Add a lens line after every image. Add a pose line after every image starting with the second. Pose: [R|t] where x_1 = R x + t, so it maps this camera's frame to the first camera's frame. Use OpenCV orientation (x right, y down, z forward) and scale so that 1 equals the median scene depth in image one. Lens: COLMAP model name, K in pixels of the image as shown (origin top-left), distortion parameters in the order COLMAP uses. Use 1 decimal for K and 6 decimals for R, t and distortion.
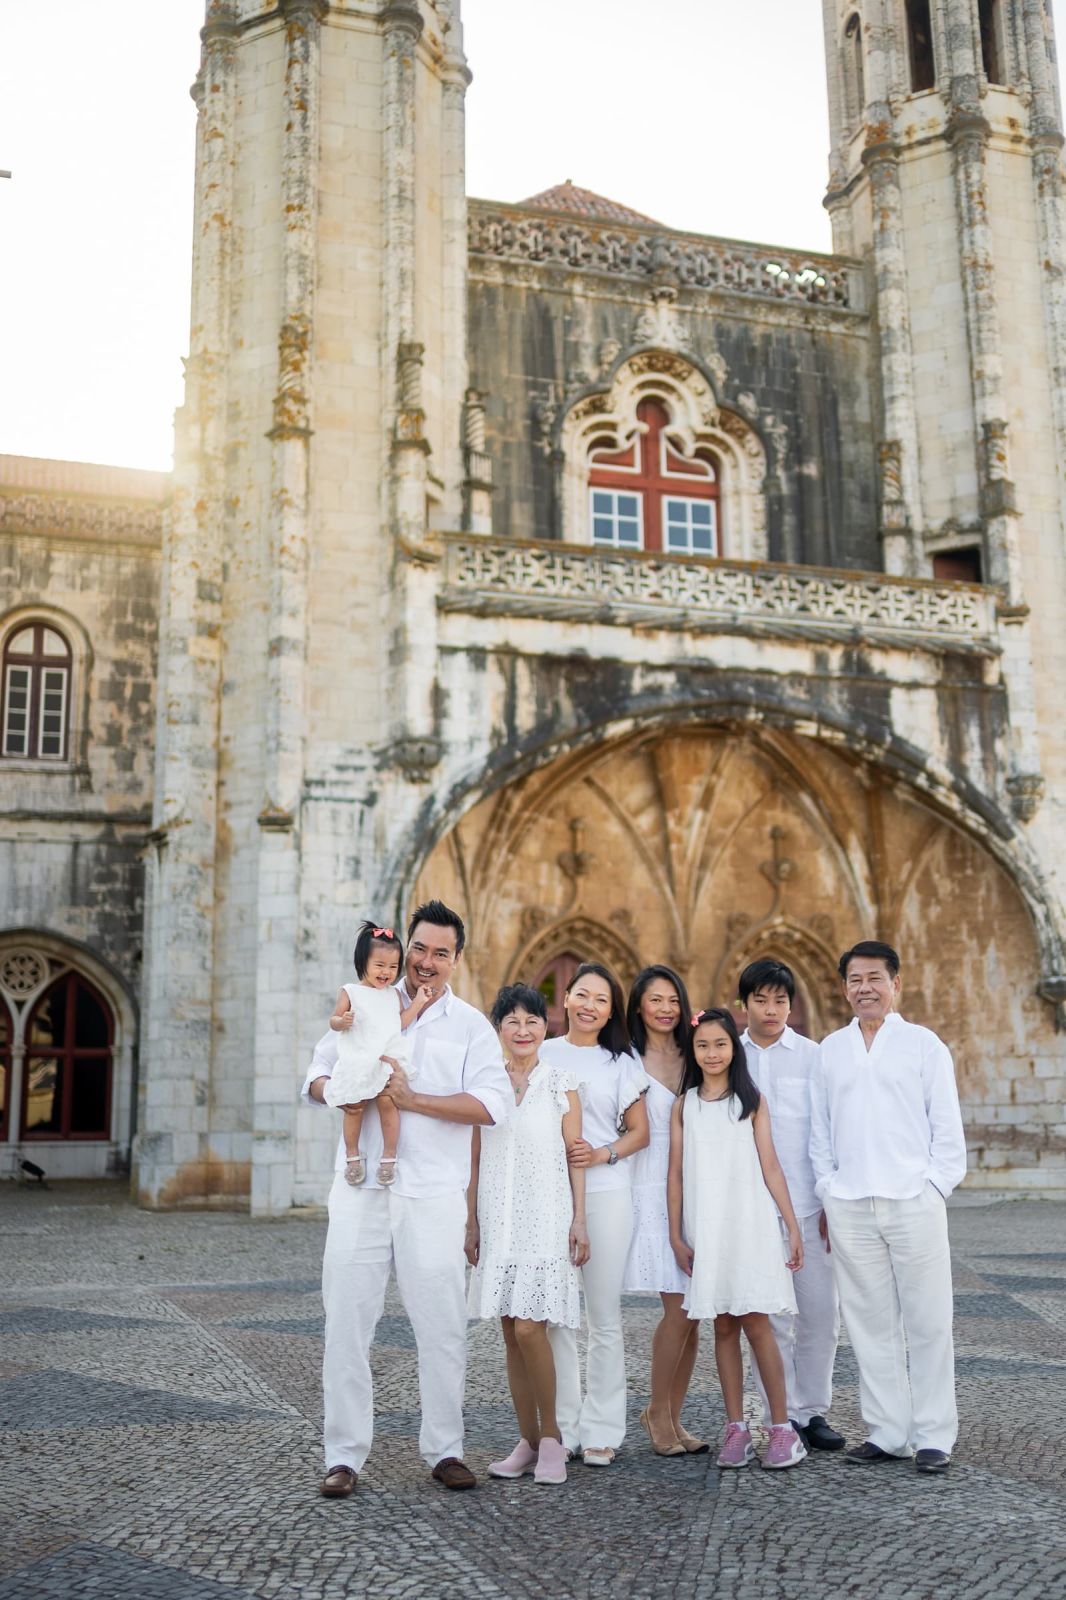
lens RADIAL K [[1680.3, 0, 573.0], [0, 1680.3, 820.2], [0, 0, 1]] dist [-0.005045, 0.025122]
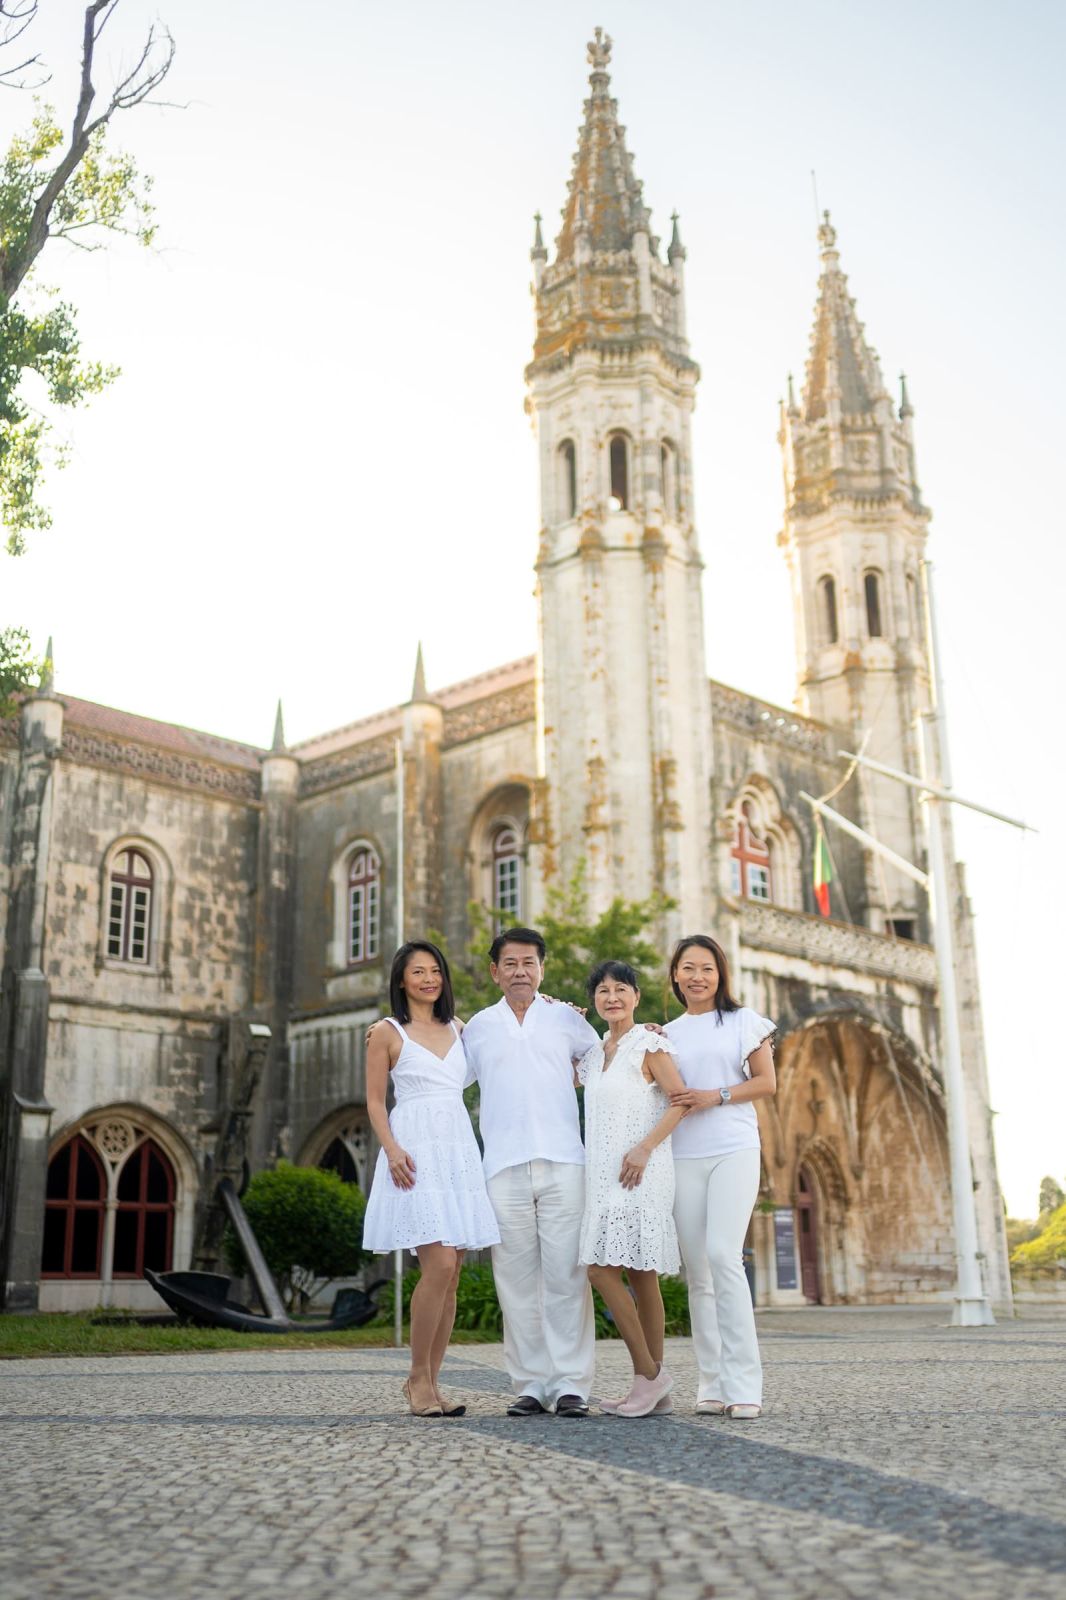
lens RADIAL K [[1669.5, 0, 526.3], [0, 1669.5, 805.8], [0, 0, 1]] dist [-0.018797, 0.005658]
pose [[0.882119, 0.135471, 0.451125, -0.279810], [-0.085372, 0.987869, -0.129719, -0.007017], [-0.463225, 0.075914, 0.882983, -0.095948]]
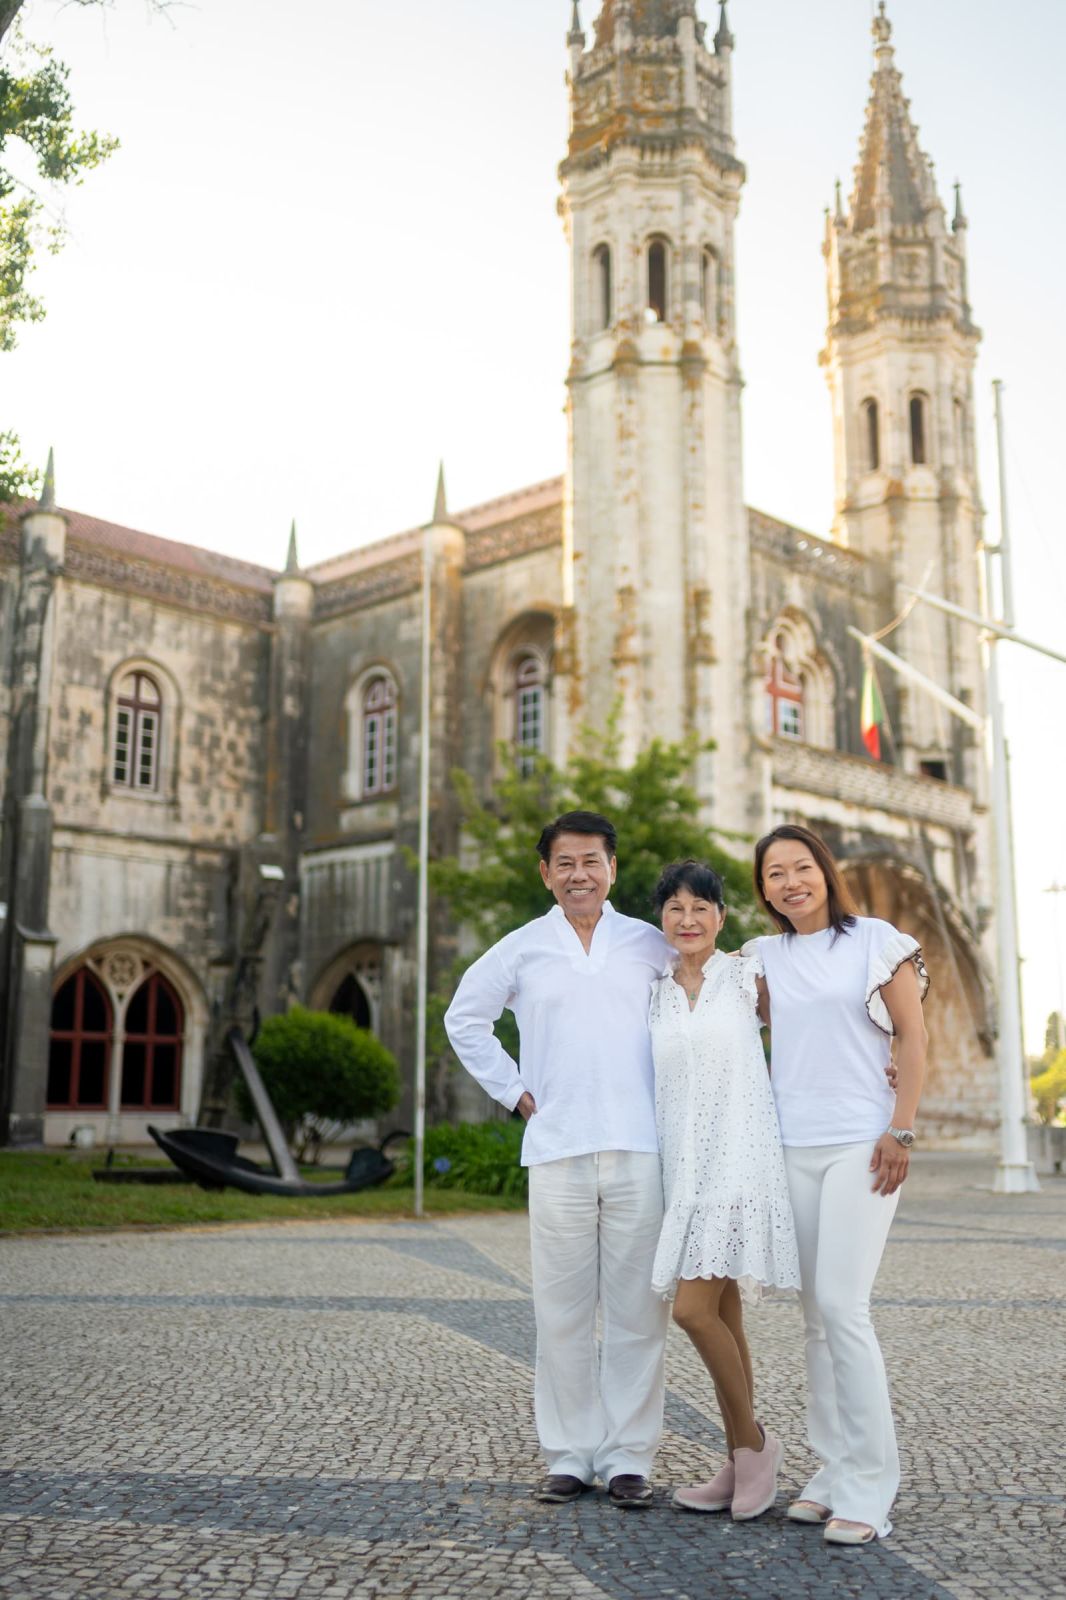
lens RADIAL K [[1673.3, 0, 556.8], [0, 1673.3, 784.2], [0, 0, 1]] dist [-0.019956, 0.024938]
pose [[0.875000, 0.109788, 0.471511, -0.274264], [-0.102826, 0.993871, -0.040598, -0.010090], [-0.473078, -0.012961, 0.880925, -0.078212]]
